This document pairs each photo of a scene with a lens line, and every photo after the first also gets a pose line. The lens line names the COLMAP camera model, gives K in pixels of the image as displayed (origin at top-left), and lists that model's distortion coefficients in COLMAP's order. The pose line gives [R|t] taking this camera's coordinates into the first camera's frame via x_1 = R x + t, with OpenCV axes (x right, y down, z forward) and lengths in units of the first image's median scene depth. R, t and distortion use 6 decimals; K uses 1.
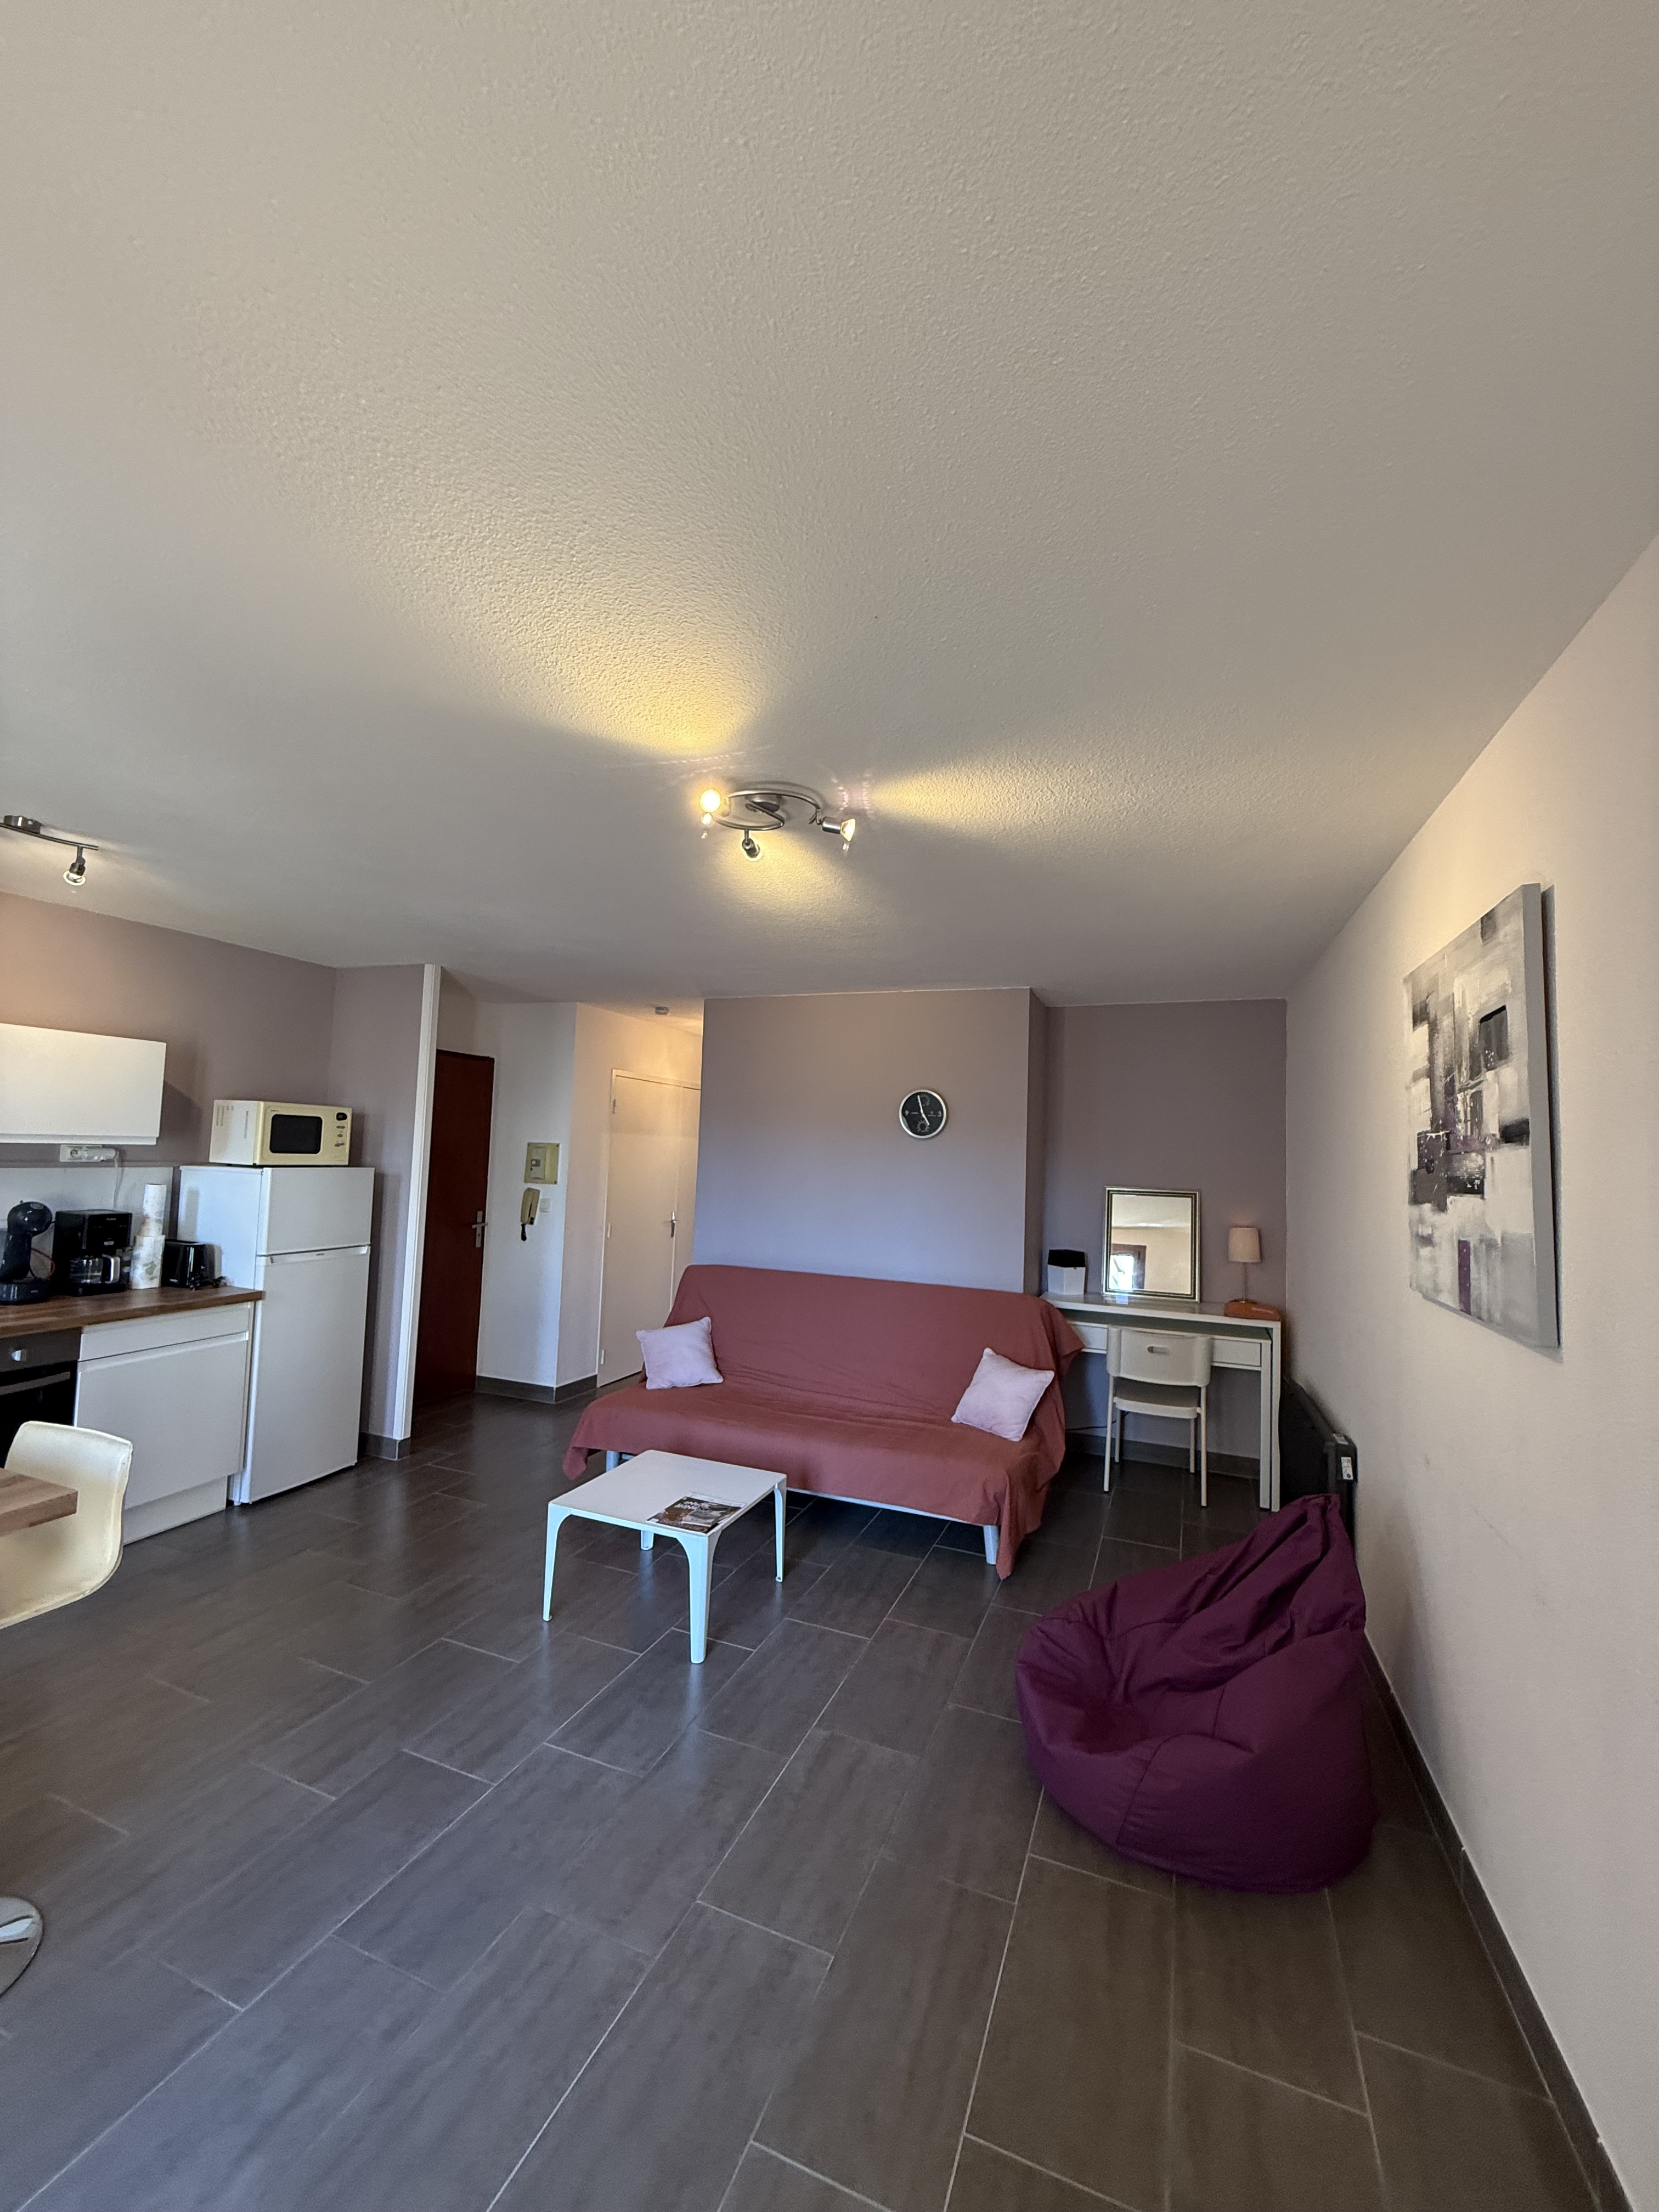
lens RADIAL K [[882.8, 0, 833.3], [0, 882.8, 1100.5], [0, 0, 1]] dist [-0.001101, -0.000258]
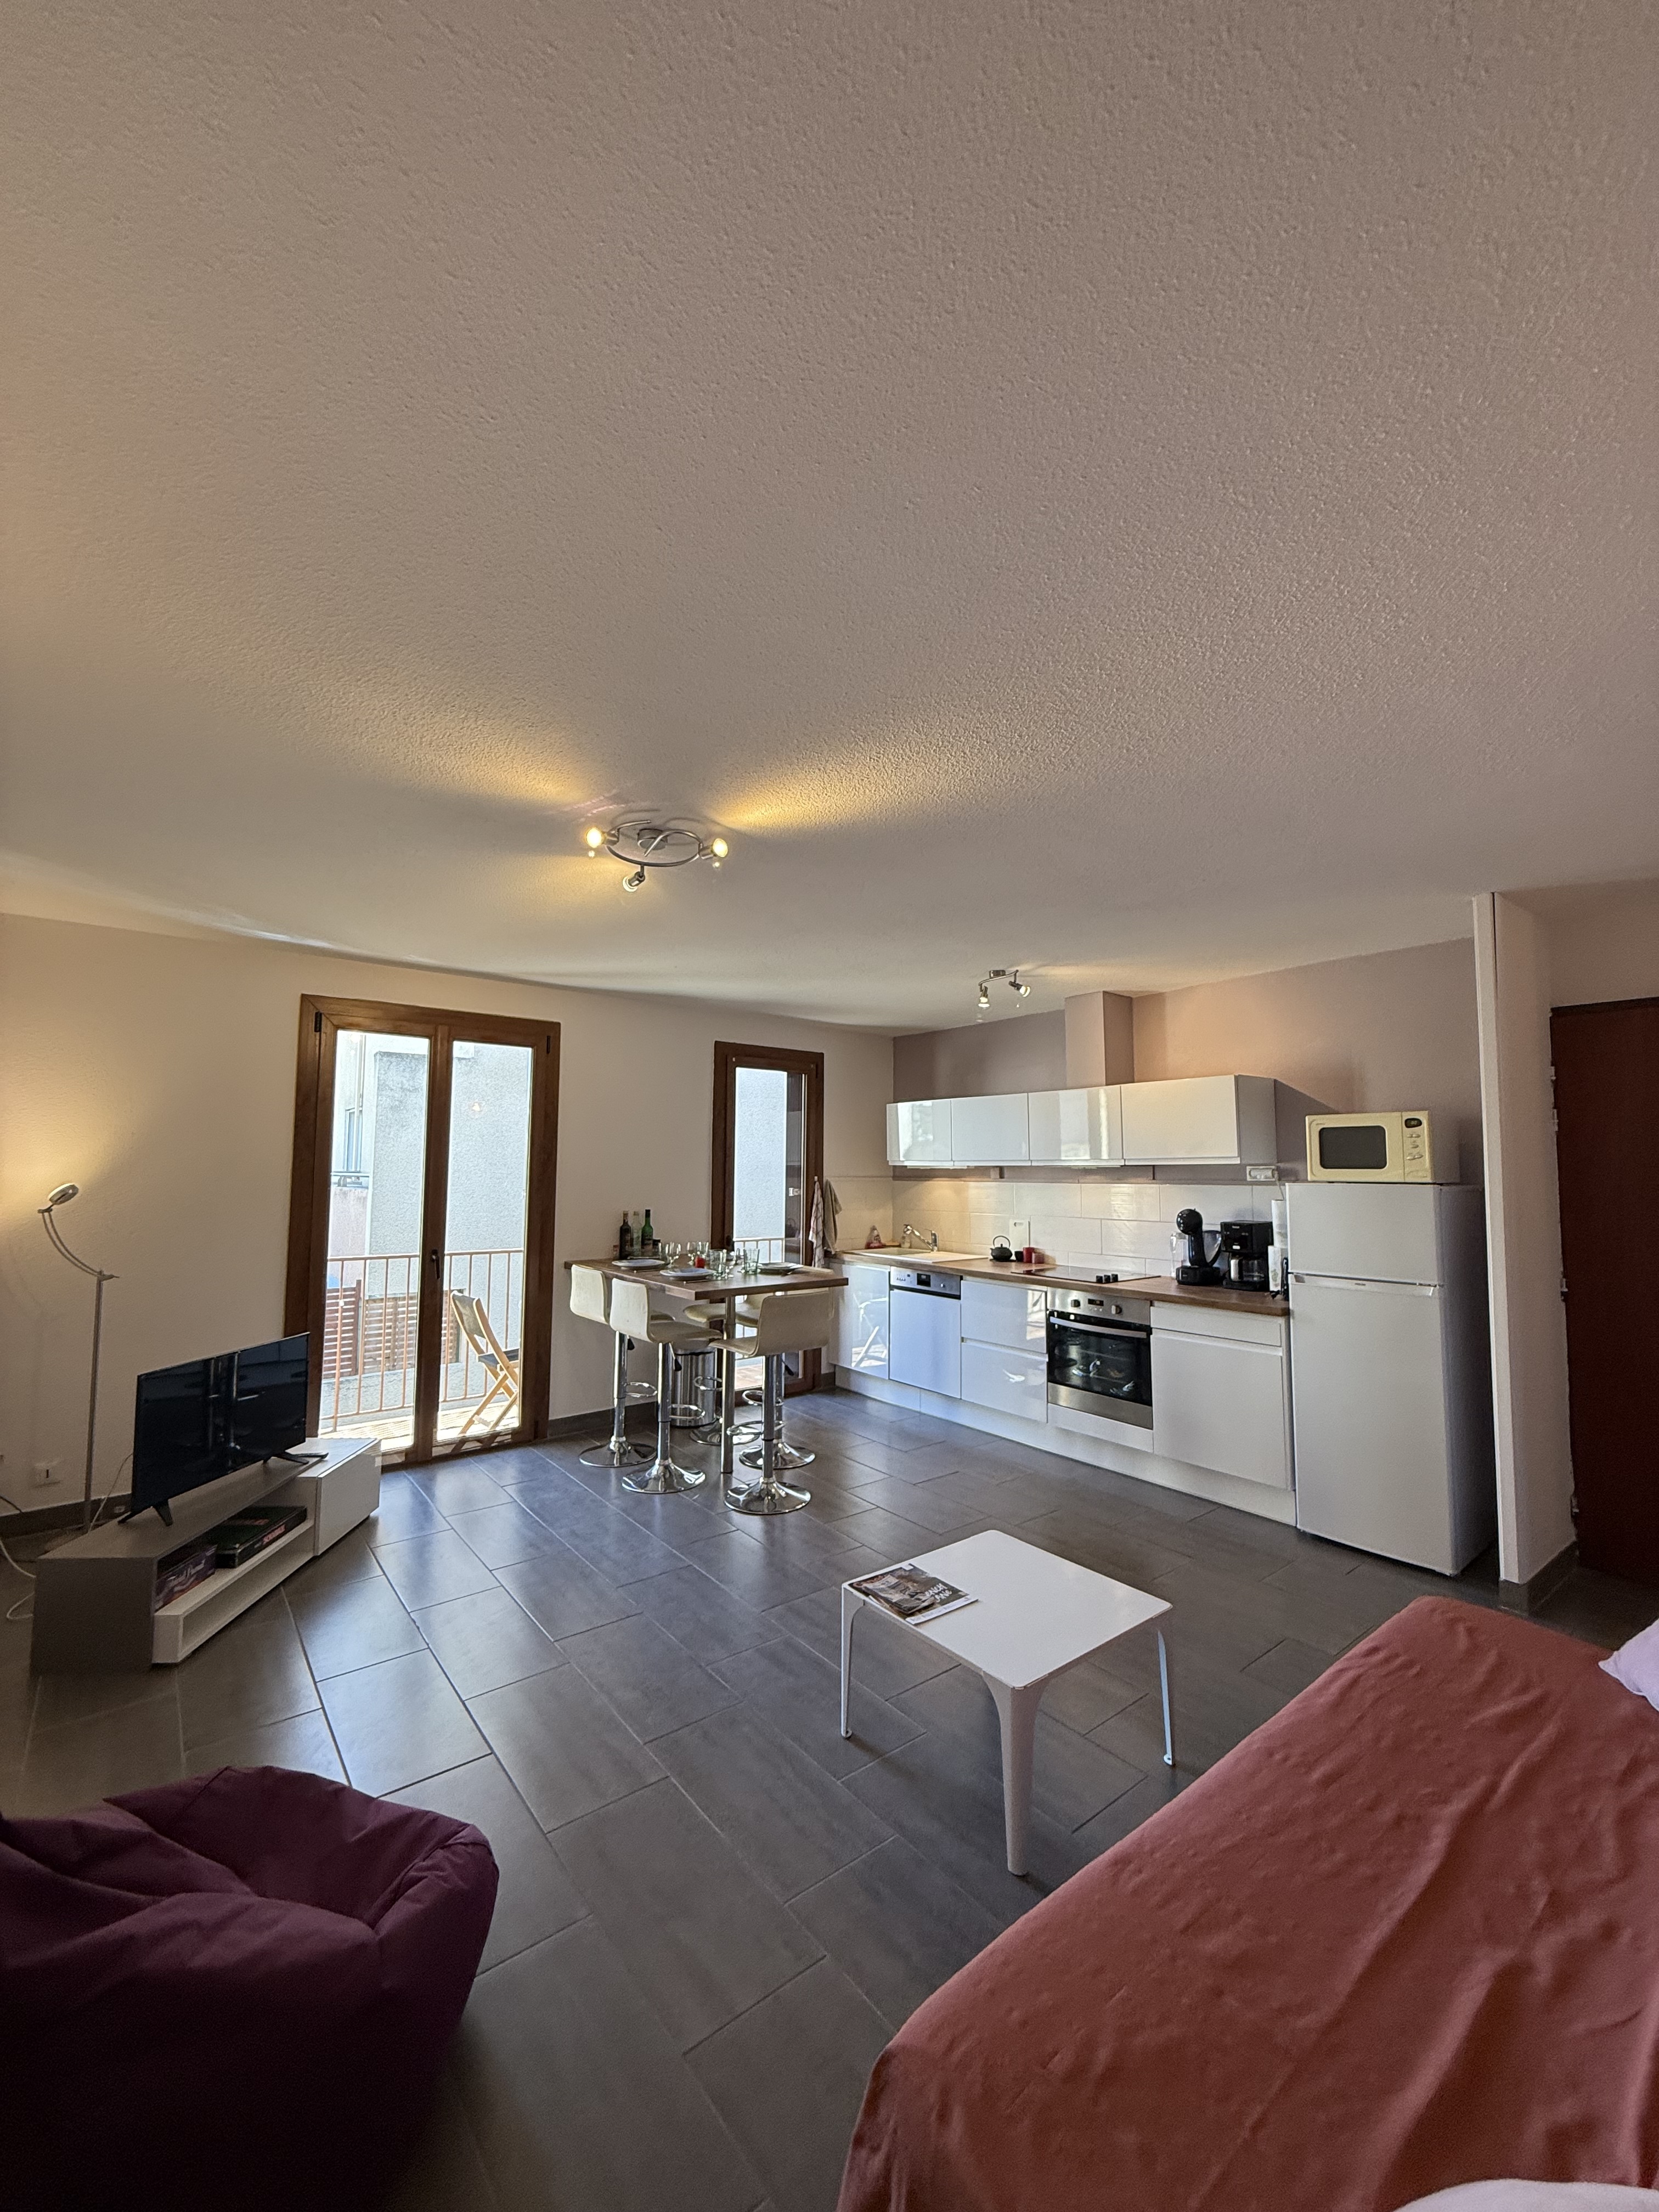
lens RADIAL K [[882.8, 0, 833.0], [0, 882.8, 1103.7], [0, 0, 1]] dist [-0.001101, -0.000258]
pose [[-0.496263, -0.101899, -0.862171, 0.475229], [0.030134, 0.990468, -0.134407, 0.107334], [0.867649, -0.092682, -0.488462, 1.069564]]
